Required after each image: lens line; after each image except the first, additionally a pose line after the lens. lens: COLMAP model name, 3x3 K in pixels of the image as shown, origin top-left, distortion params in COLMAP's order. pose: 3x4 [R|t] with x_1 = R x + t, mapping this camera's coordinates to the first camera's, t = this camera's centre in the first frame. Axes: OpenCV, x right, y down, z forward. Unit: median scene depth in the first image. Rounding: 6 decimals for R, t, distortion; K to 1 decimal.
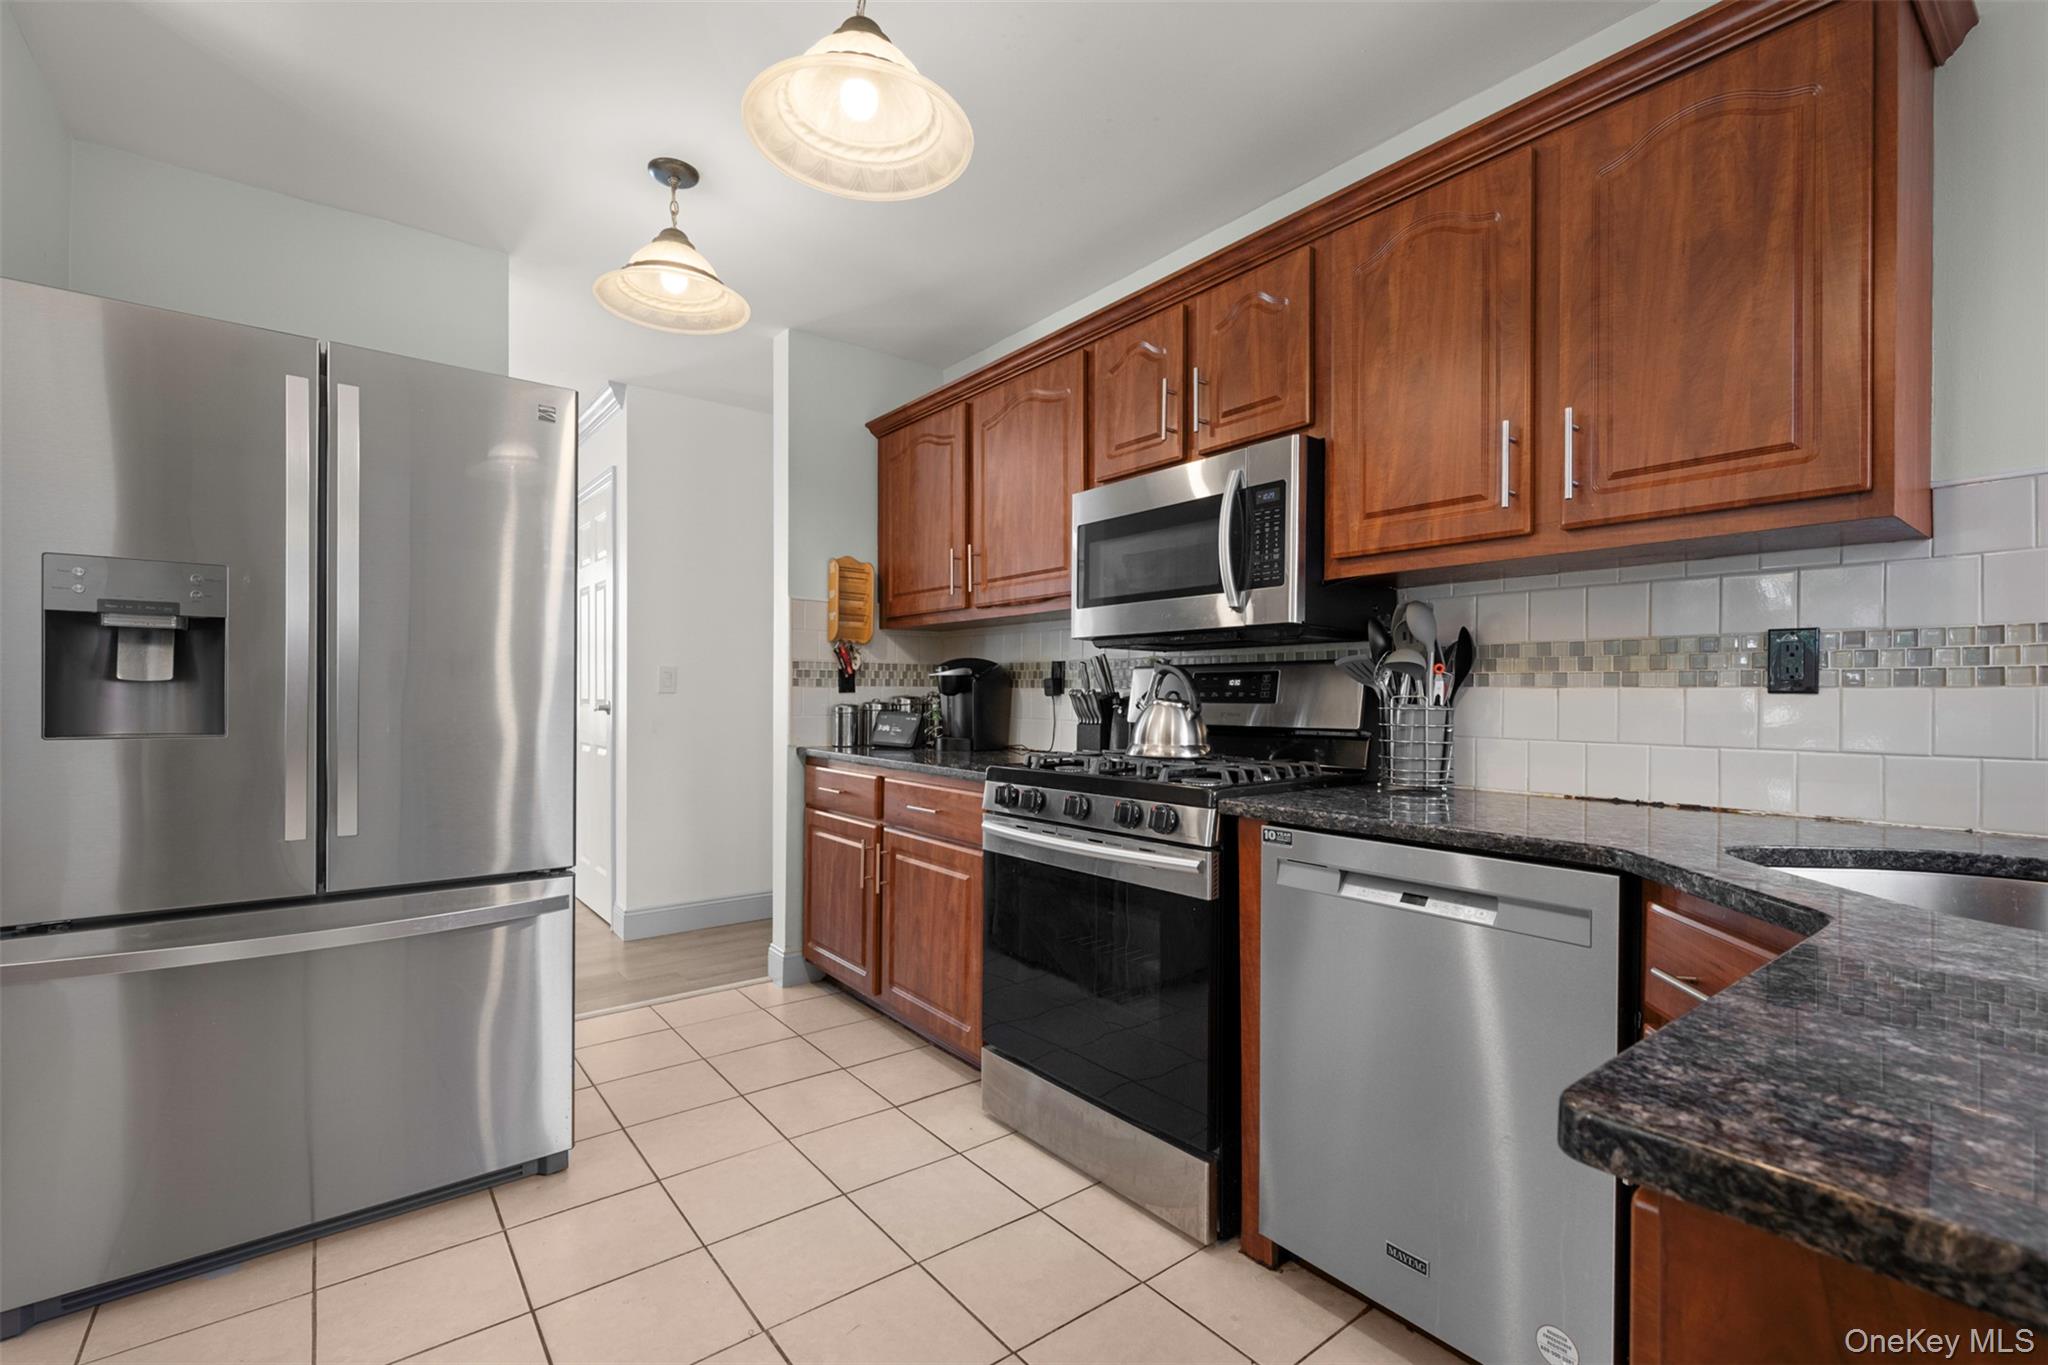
lens RADIAL K [[912.7, 0, 1003.3], [0, 912.7, 697.0], [0, 0, 1]] dist [-0.000729, -0.000006]
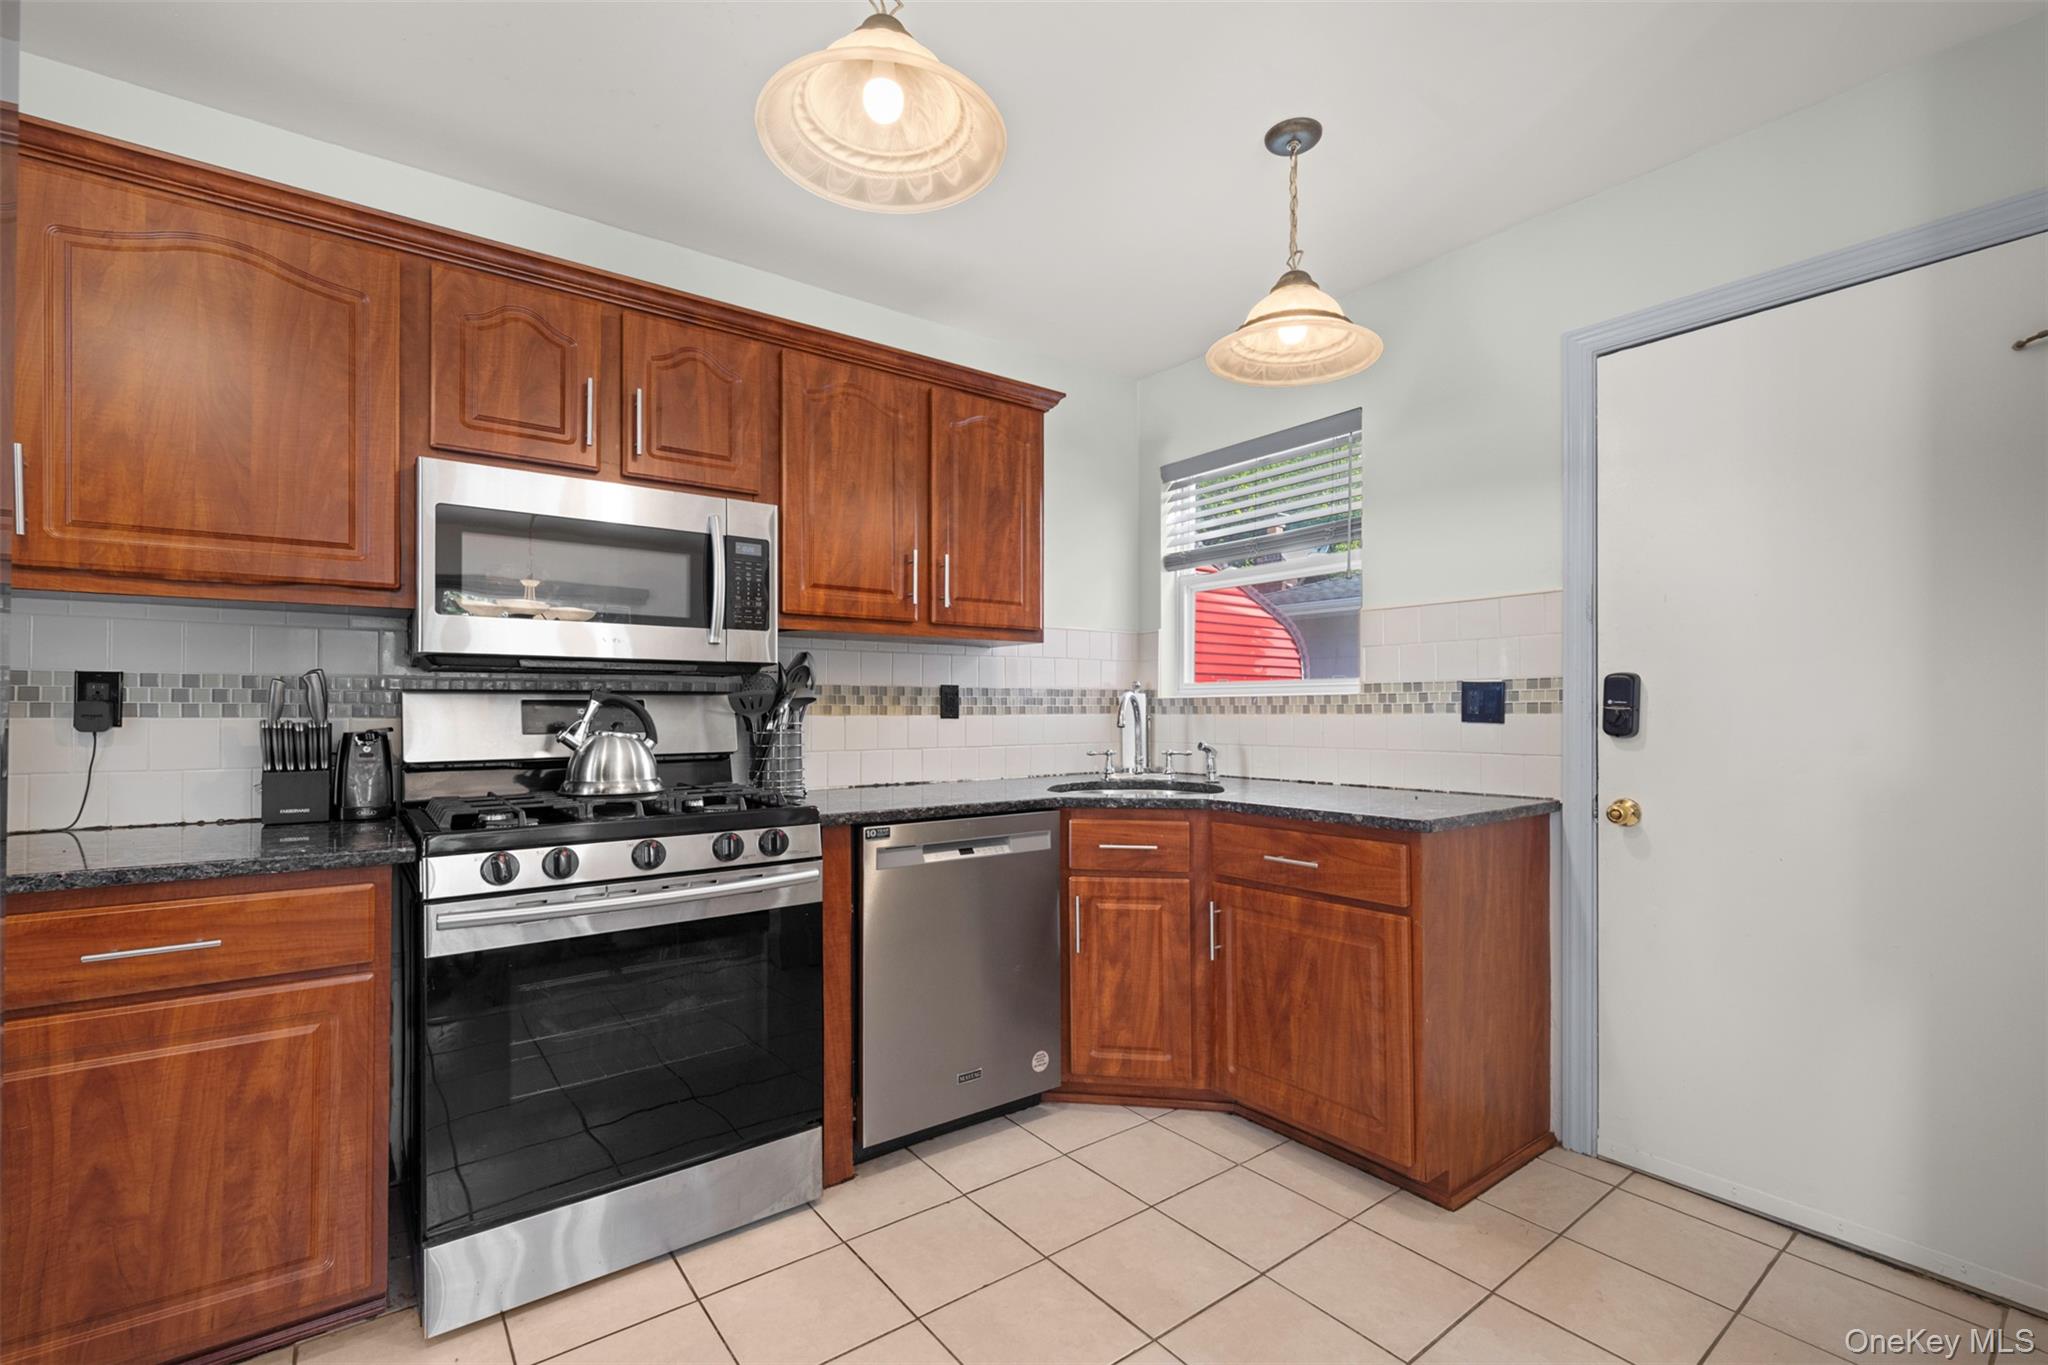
lens RADIAL K [[881.2, 0, 1021.3], [0, 881.2, 706.4], [0, 0, 1]] dist [-0.001097, -0.000074]
pose [[0.013239, -0.002531, 0.999909, -0.877039], [0.003841, 0.999990, 0.002480, -0.028821], [-0.999905, 0.003808, 0.013249, 0.708007]]
